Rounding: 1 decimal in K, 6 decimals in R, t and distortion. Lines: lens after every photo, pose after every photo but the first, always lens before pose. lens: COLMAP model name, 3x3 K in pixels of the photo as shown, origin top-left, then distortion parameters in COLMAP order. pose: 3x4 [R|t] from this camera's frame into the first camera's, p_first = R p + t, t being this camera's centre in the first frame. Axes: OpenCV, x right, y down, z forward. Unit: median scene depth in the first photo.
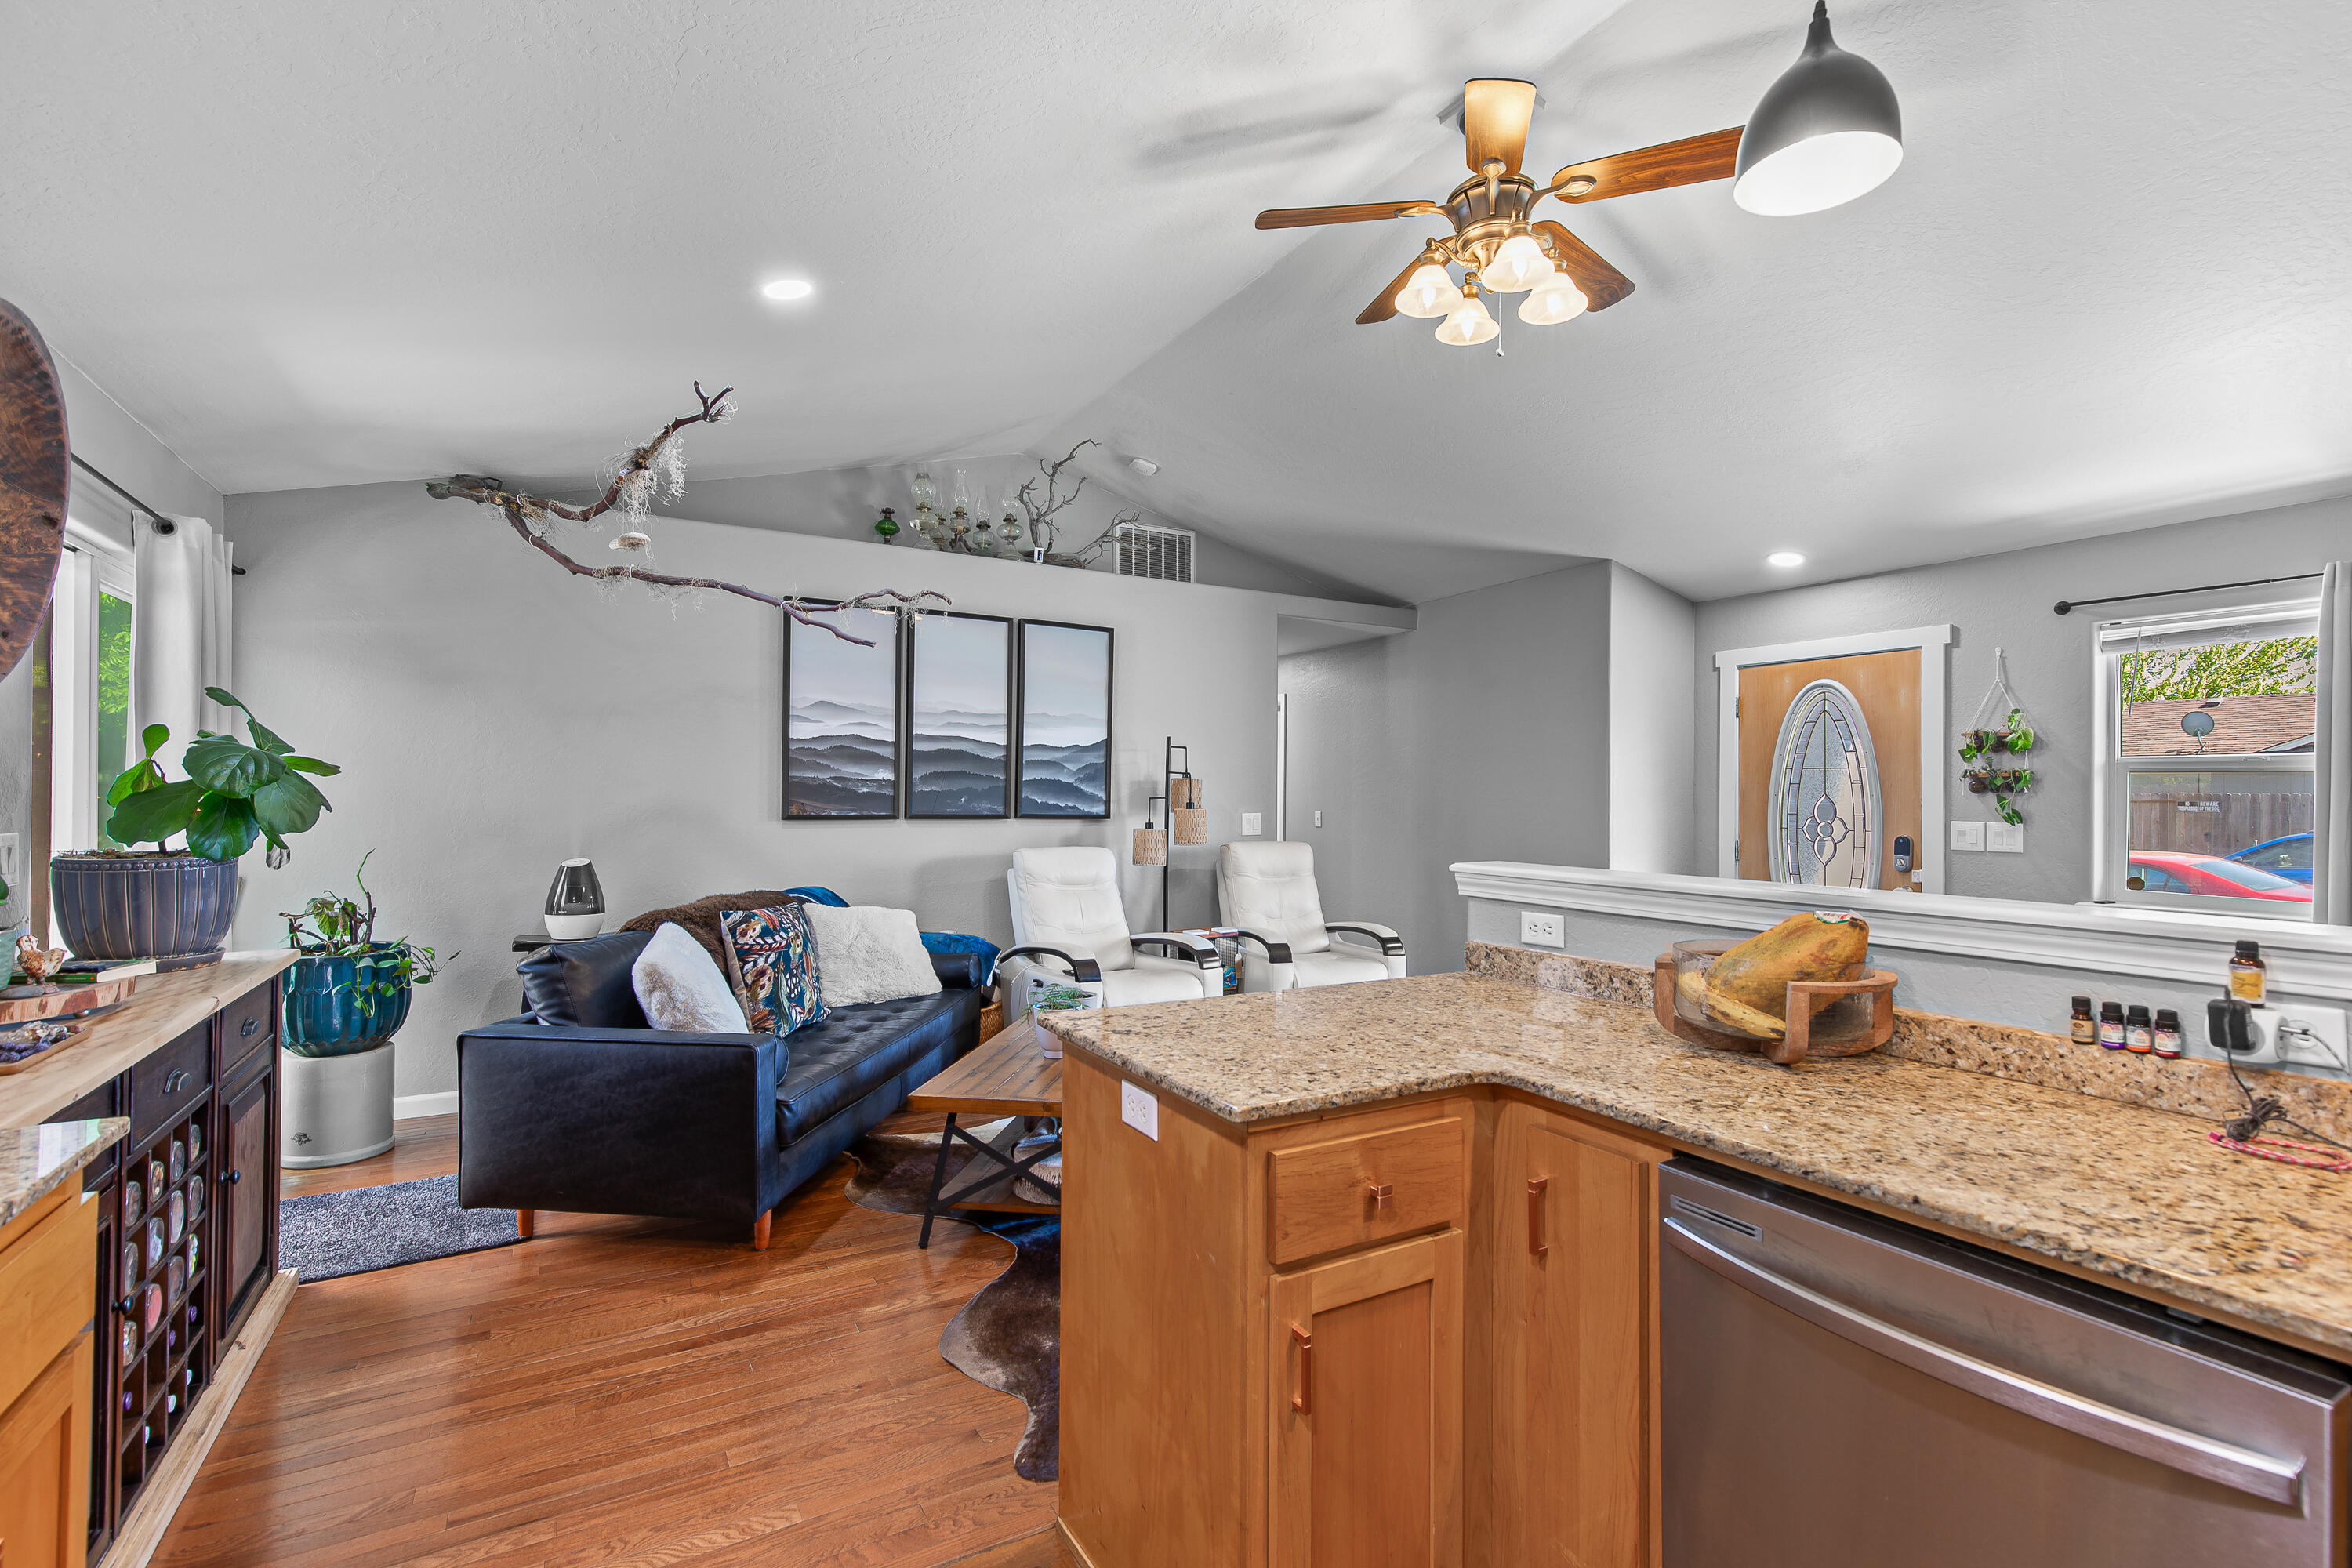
lens RADIAL K [[1061.4, 0, 1178.6], [0, 1061.4, 784.0], [0, 0, 1]] dist [0.009012, -0.000485]
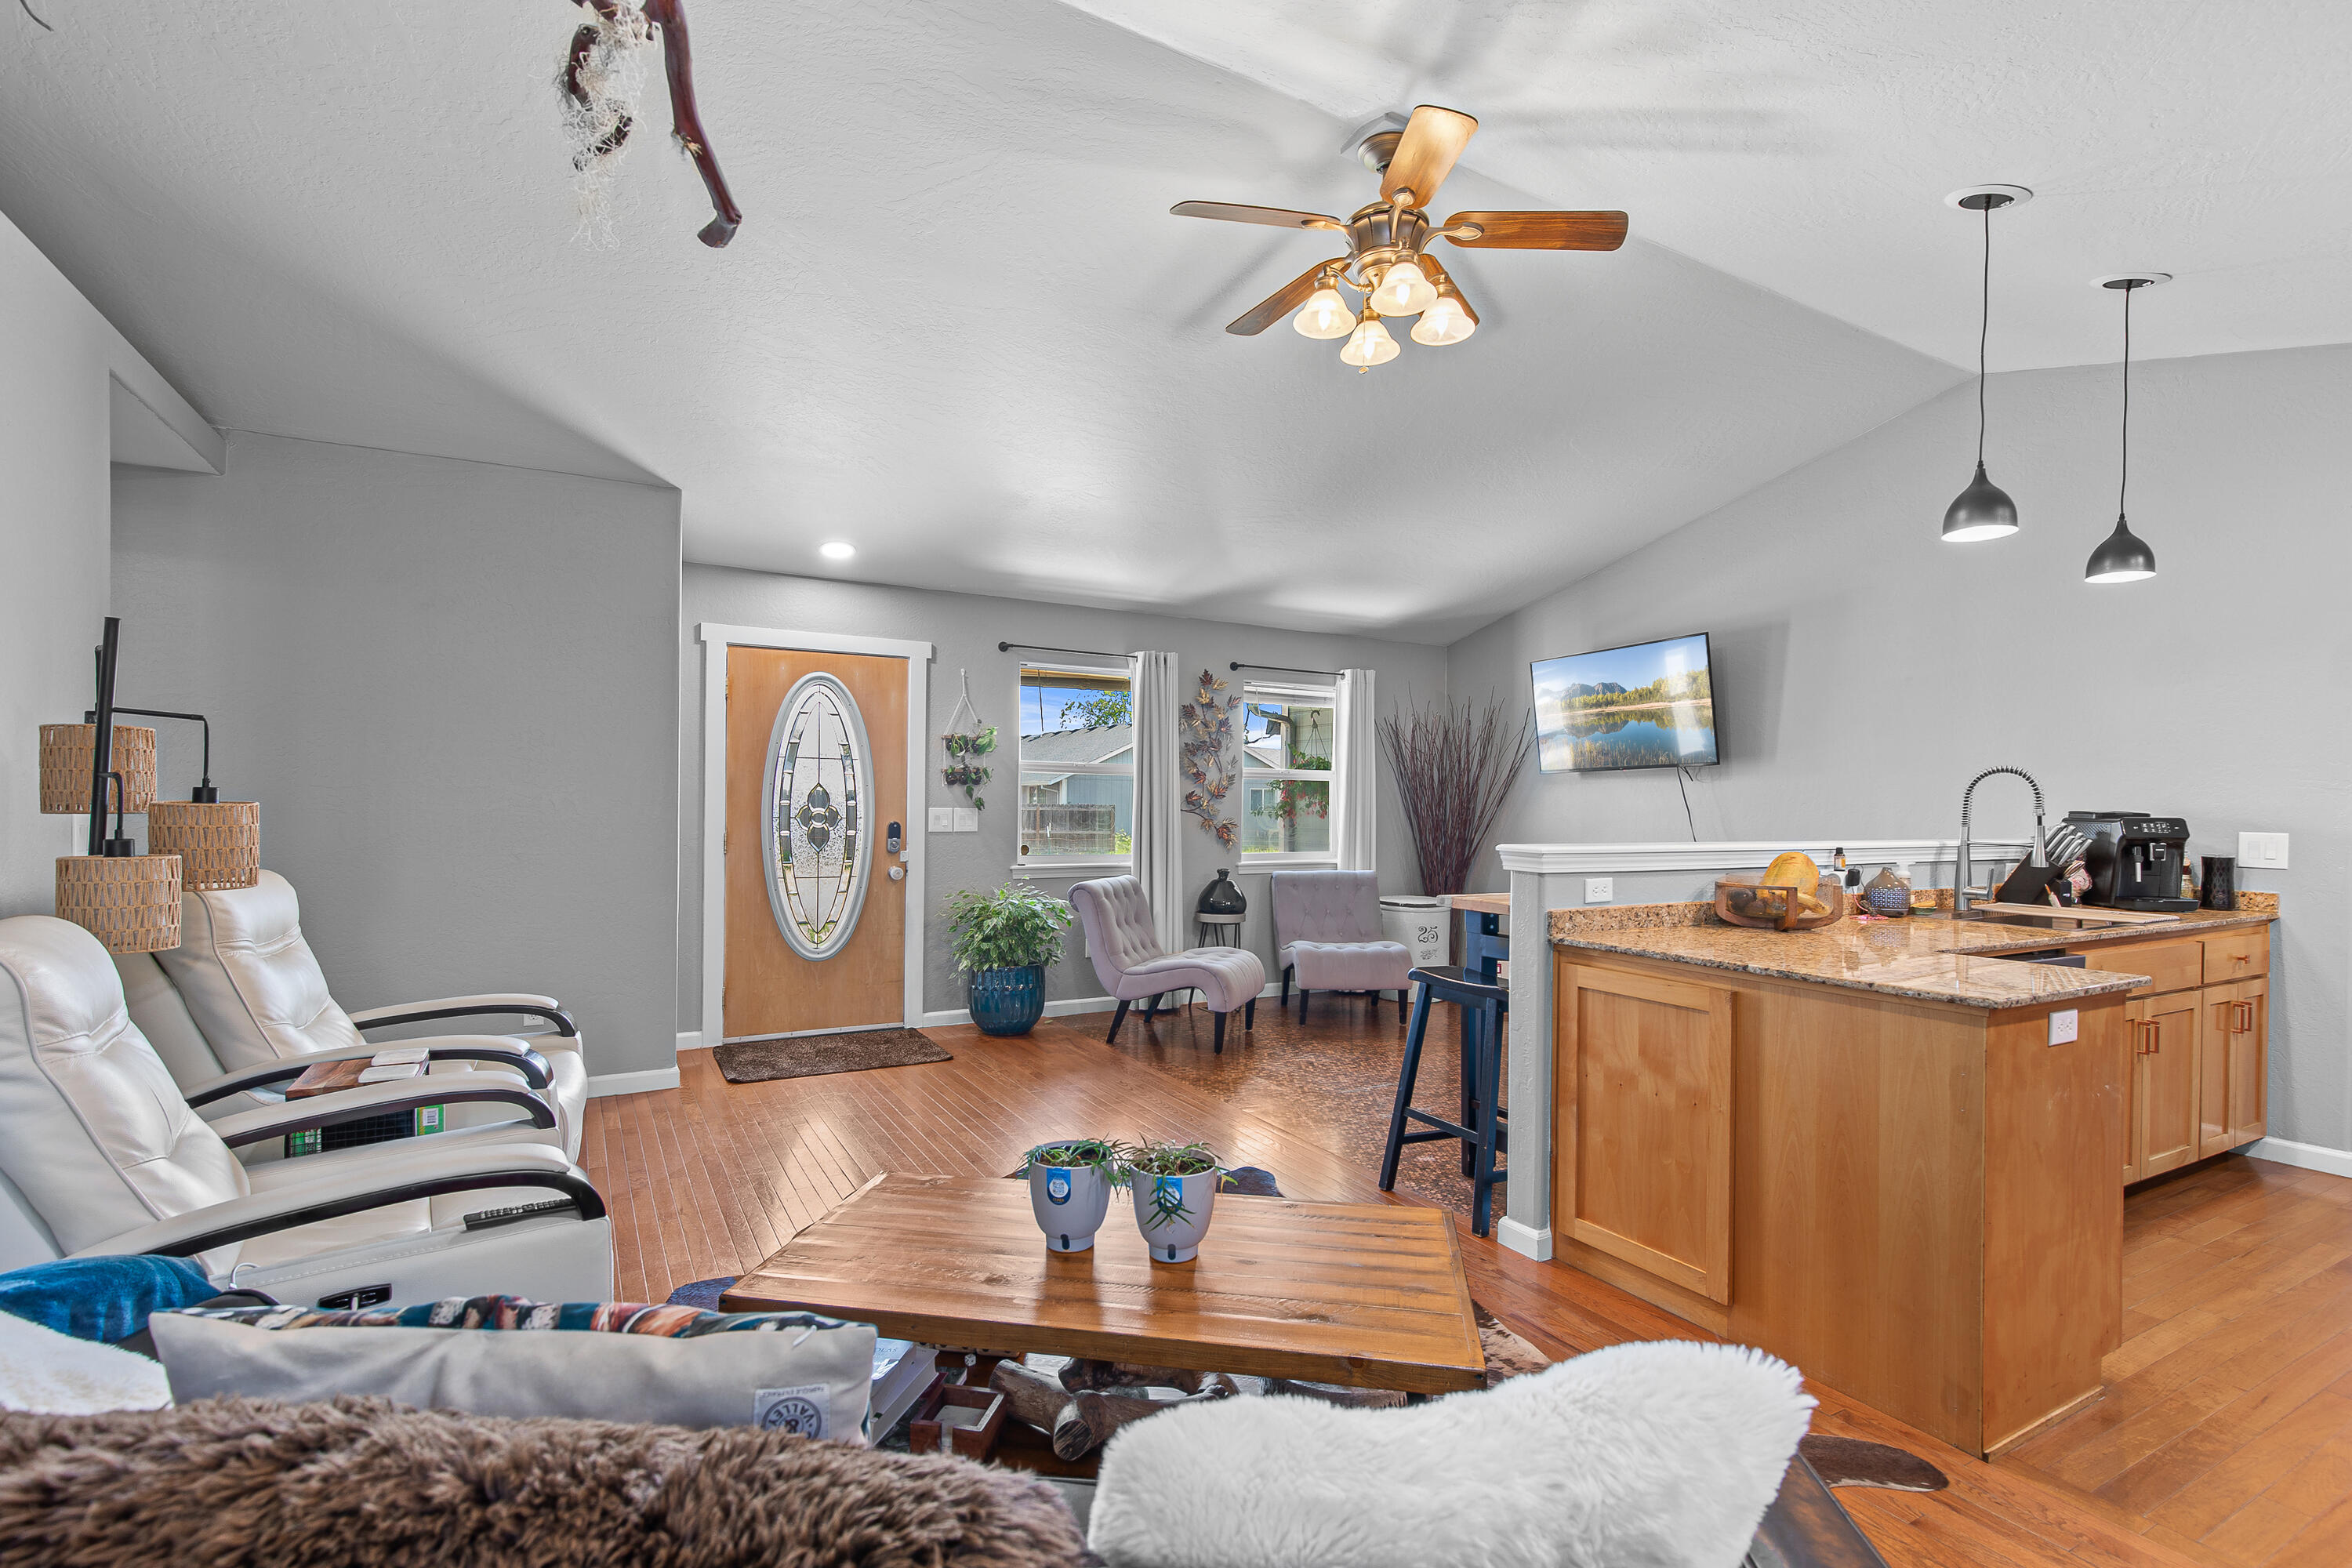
lens RADIAL K [[1078.0, 0, 1172.5], [0, 1078.0, 810.7], [0, 0, 1]] dist [0.010898, 0.000053]
pose [[0.018934, -0.015308, 0.999704, -0.485876], [-0.022548, 0.999622, 0.015734, 0.012695], [-0.999566, -0.022839, 0.018582, 0.721051]]
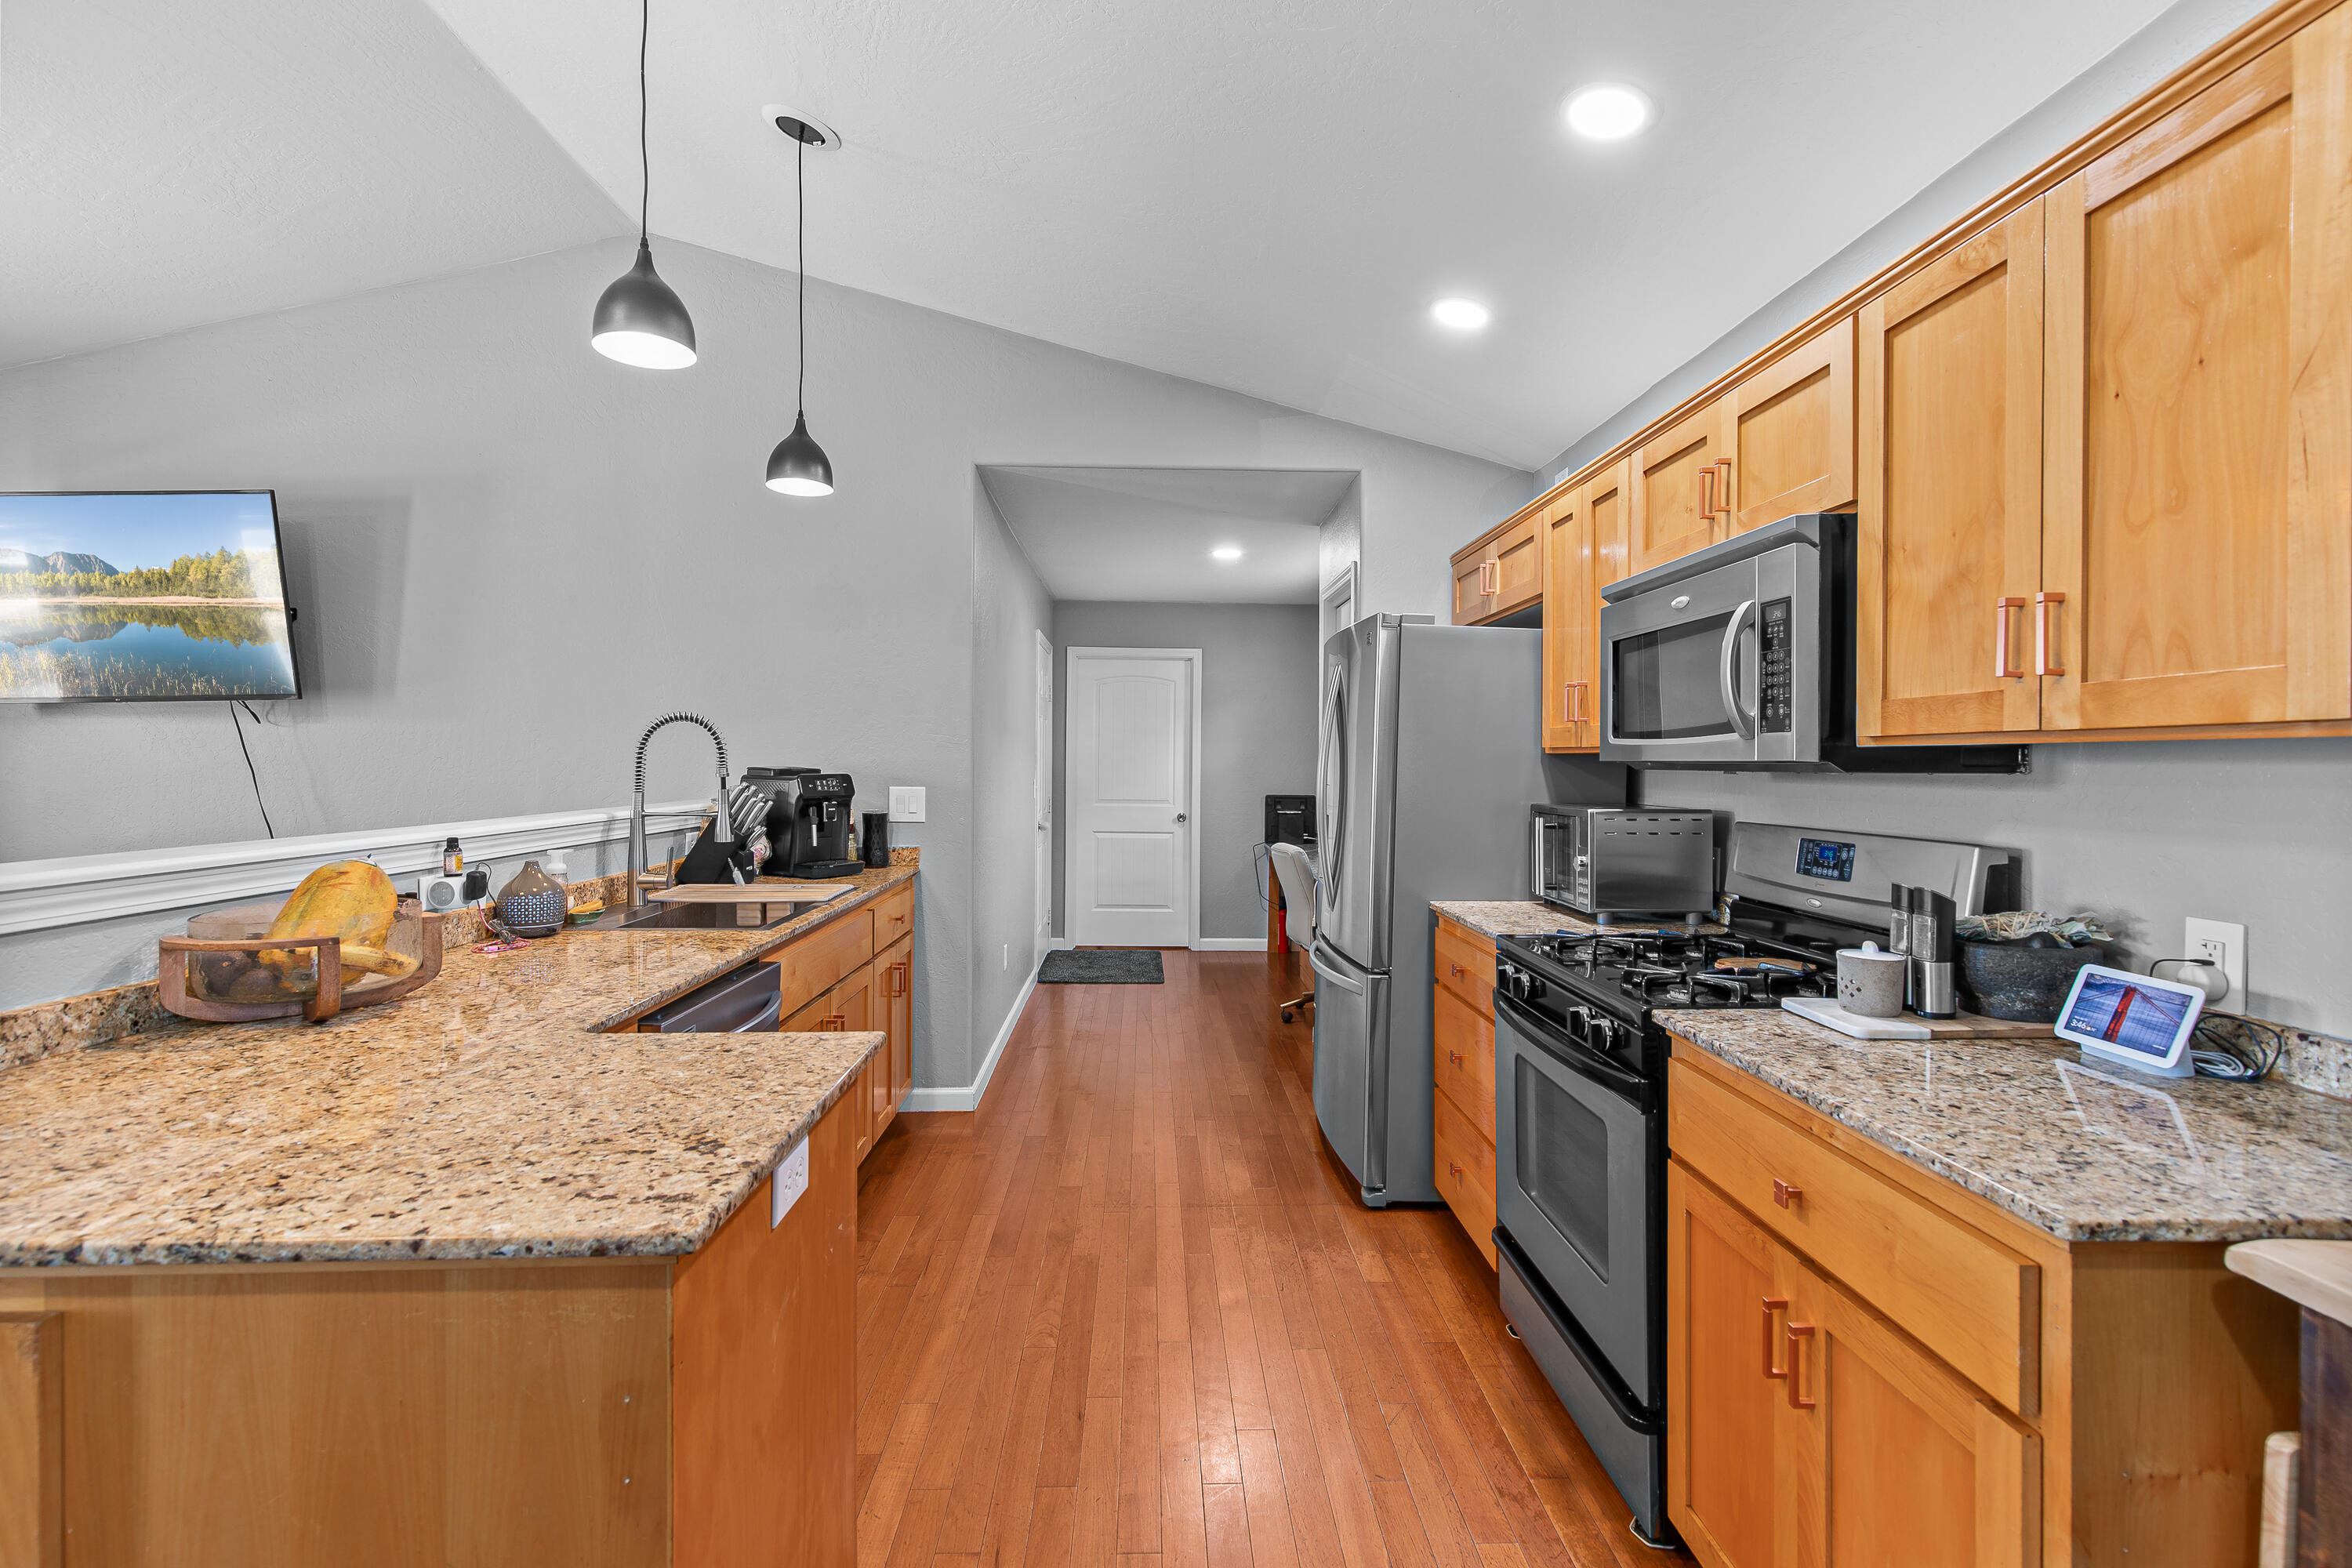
lens RADIAL K [[1071.8, 0, 1187.5], [0, 1071.8, 768.2], [0, 0, 1]] dist [0.001665, -0.000506]
pose [[-0.881606, -0.014564, 0.471761, -0.217389], [-0.014509, 0.999888, 0.003755, 0.003978], [-0.471762, -0.003534, -0.881719, 0.527316]]
